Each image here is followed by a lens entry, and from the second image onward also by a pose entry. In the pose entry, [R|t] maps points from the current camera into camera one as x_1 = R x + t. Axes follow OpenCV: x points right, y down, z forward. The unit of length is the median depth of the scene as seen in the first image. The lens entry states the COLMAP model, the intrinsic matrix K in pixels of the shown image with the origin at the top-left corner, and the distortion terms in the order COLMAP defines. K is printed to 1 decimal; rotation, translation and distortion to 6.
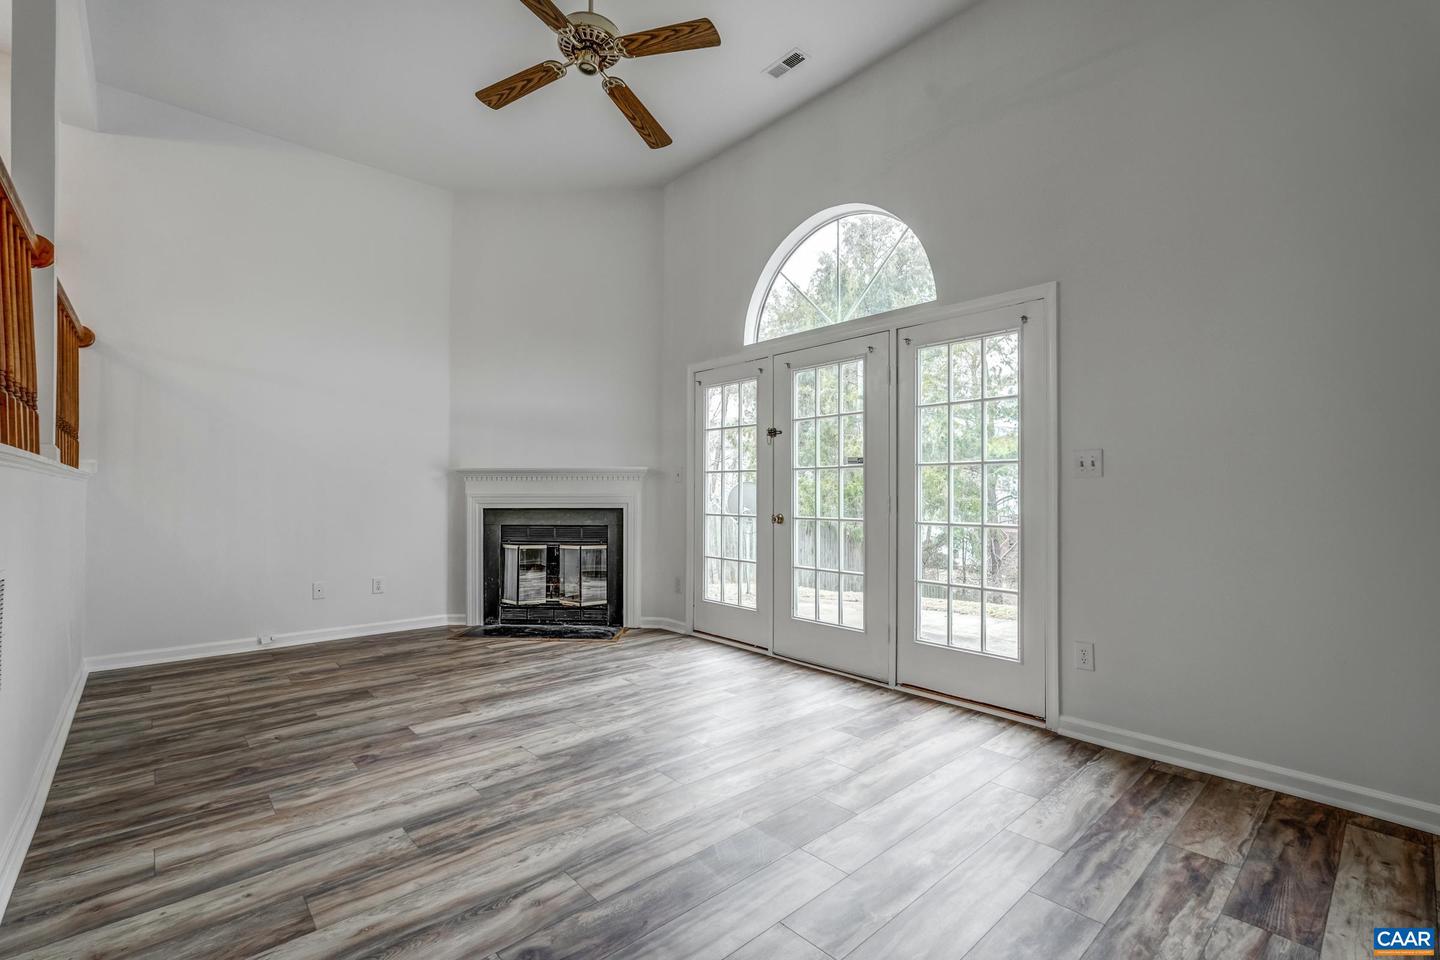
lens RADIAL K [[637.2, 0, 711.1], [0, 637.2, 489.2], [0, 0, 1]] dist [-0.011864, 0.006154]
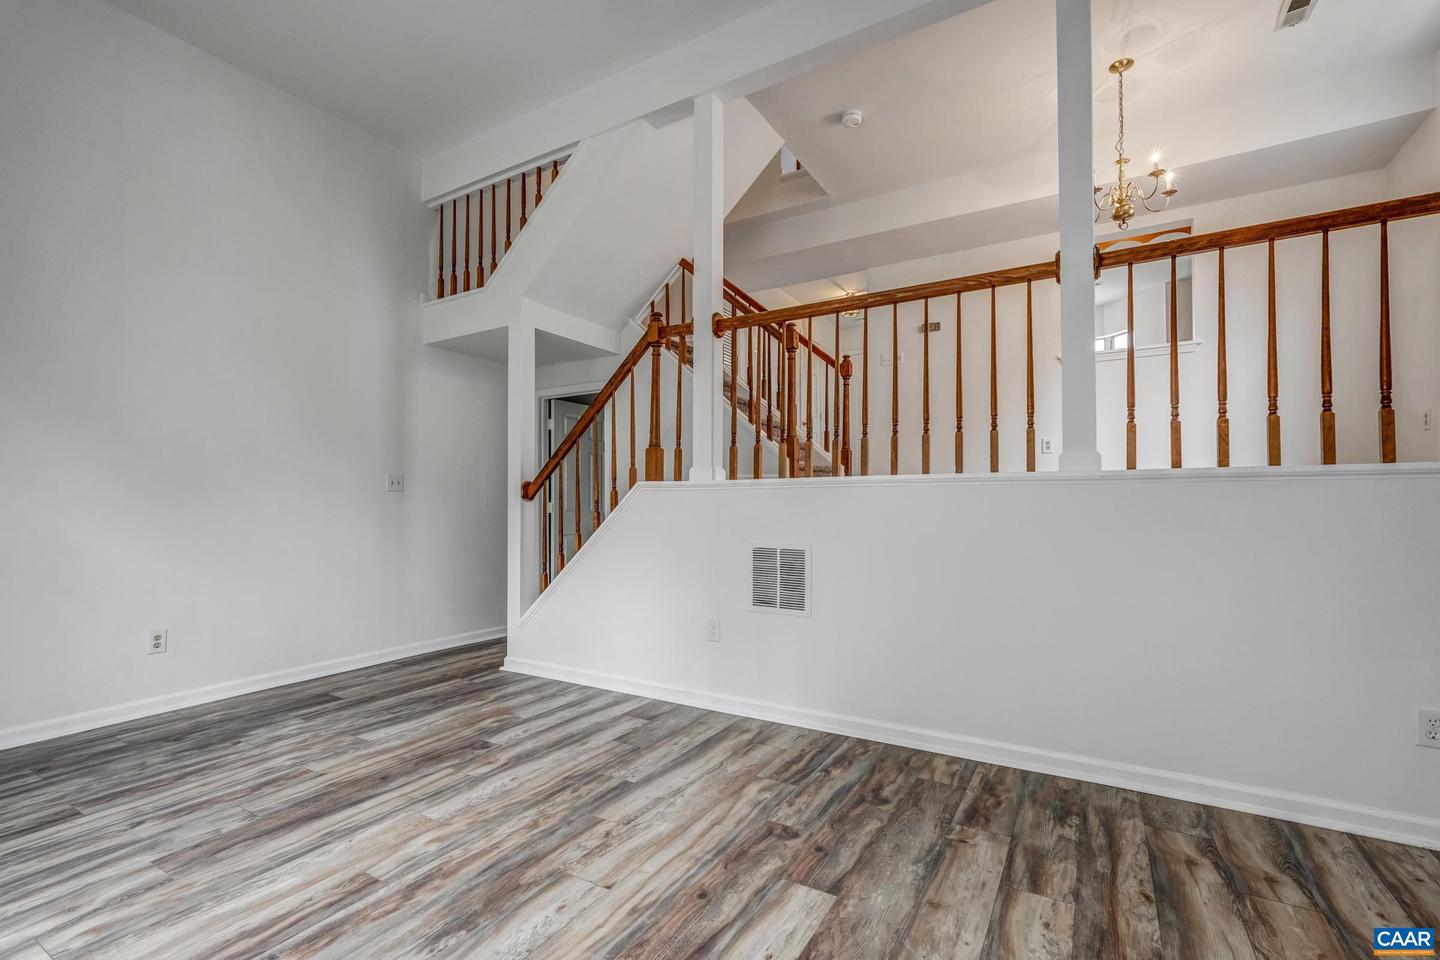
lens RADIAL K [[637.2, 0, 720.4], [0, 637.2, 495.3], [0, 0, 1]] dist [-0.011864, 0.006154]
pose [[-0.953108, -0.001998, -0.302625, -0.176406], [0.004723, 0.999758, -0.021474, 0.011463], [0.302595, -0.021897, -0.952868, 1.398224]]
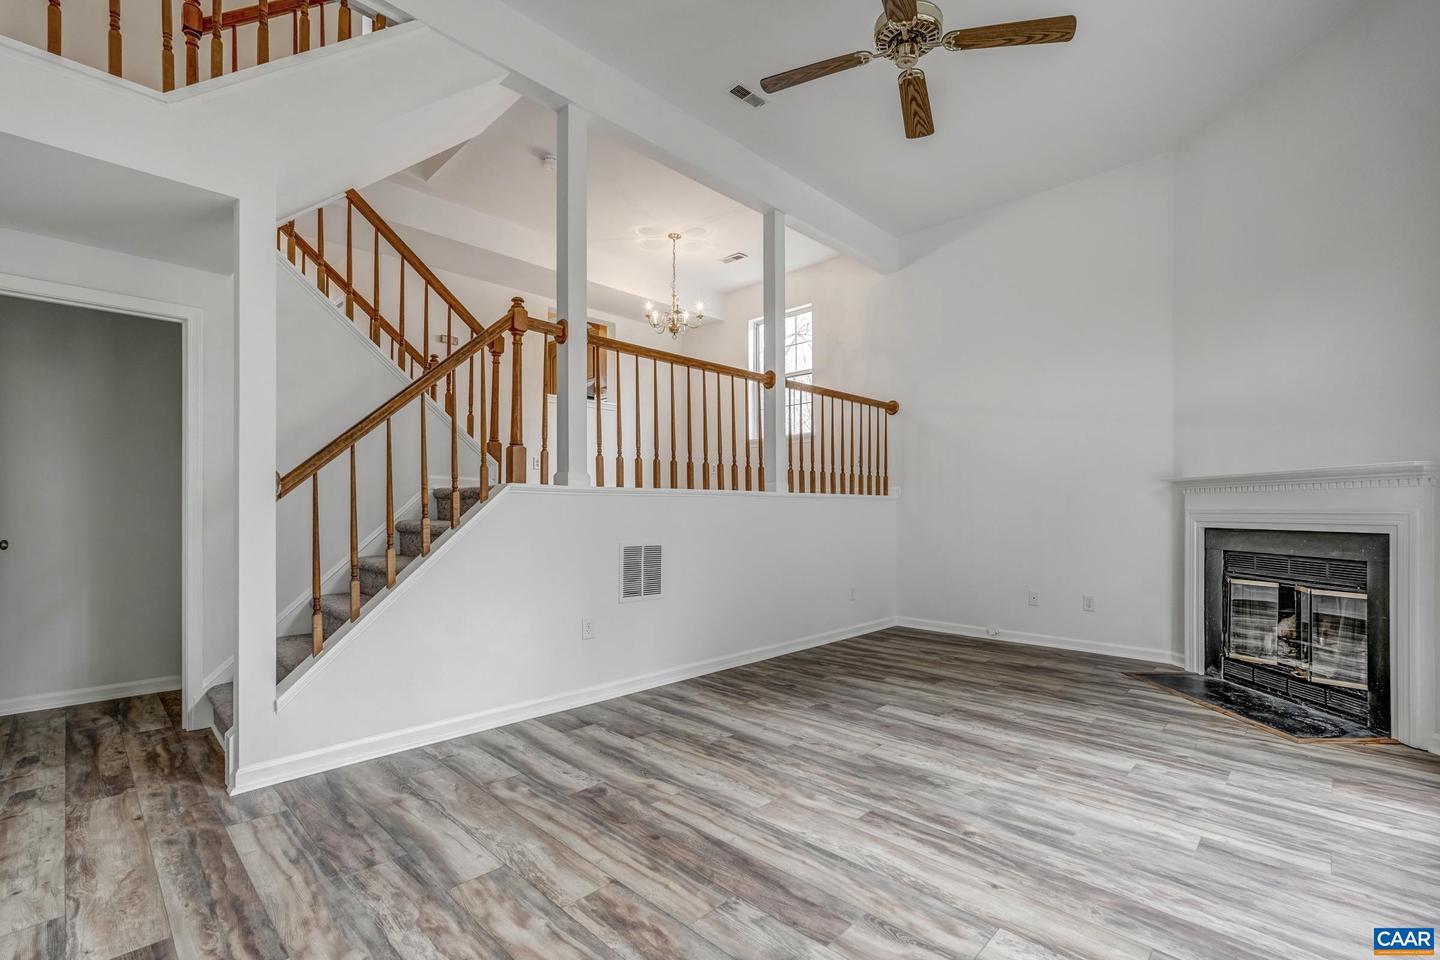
lens RADIAL K [[637.2, 0, 721.5], [0, 637.2, 515.8], [0, 0, 1]] dist [-0.011864, 0.006154]
pose [[0.072373, 0.008415, -0.997342, 0.625573], [0.006606, 0.999938, 0.008916, 0.006546], [0.997356, -0.007234, 0.072313, 0.550880]]
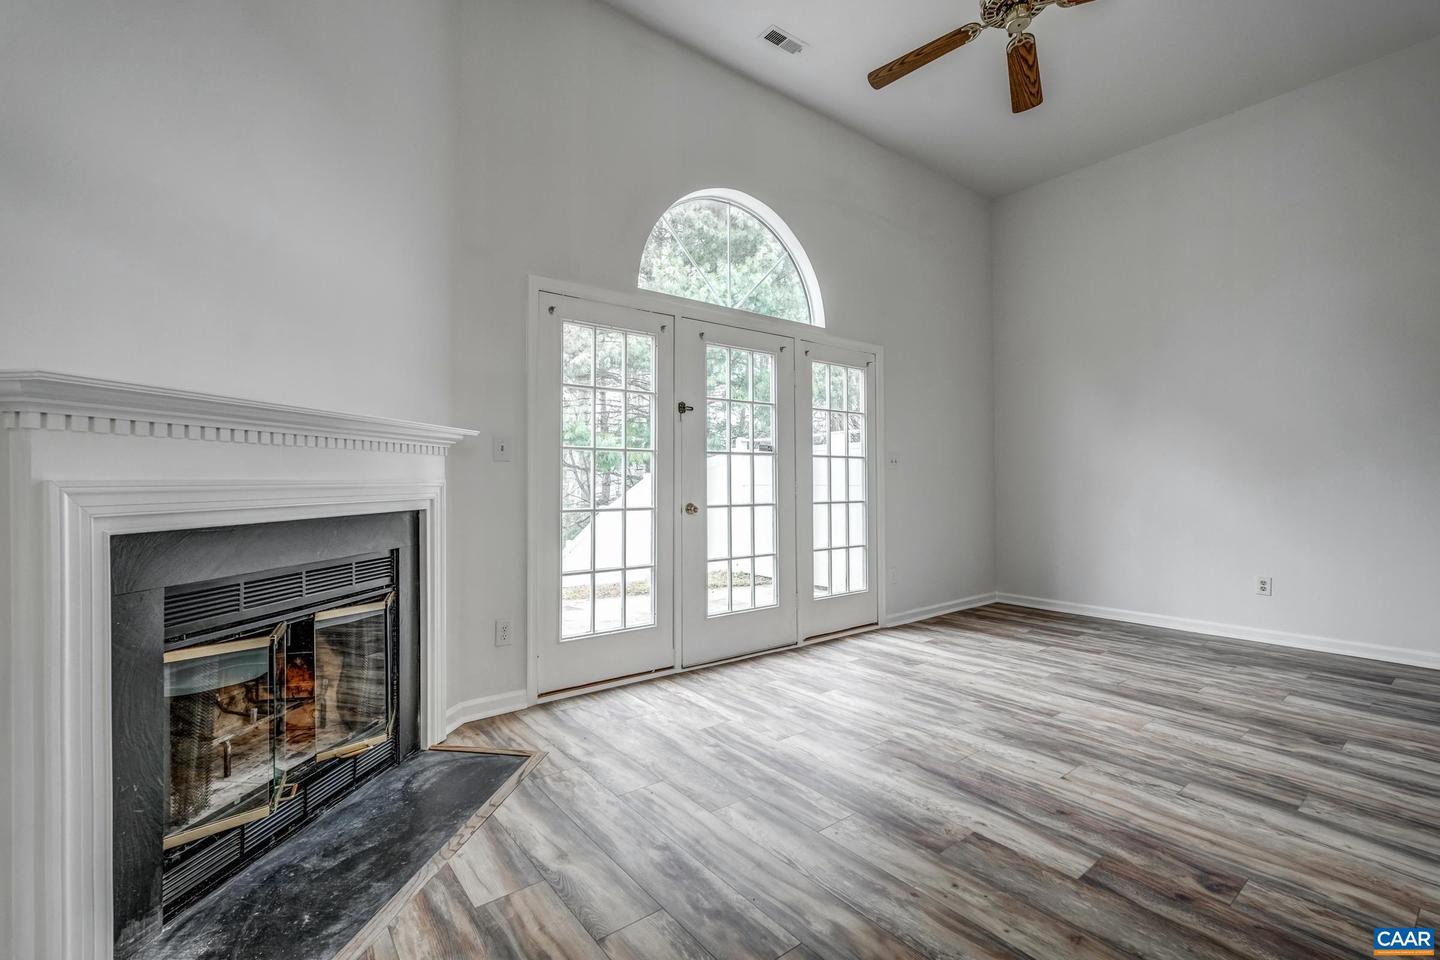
lens RADIAL K [[637.2, 0, 725.4], [0, 637.2, 476.1], [0, 0, 1]] dist [-0.011864, 0.006154]
pose [[0.057949, 0.005905, 0.998302, -0.979750], [-0.004951, 0.999972, -0.005628, 0.008737], [-0.998307, -0.004616, 0.057976, 1.172679]]
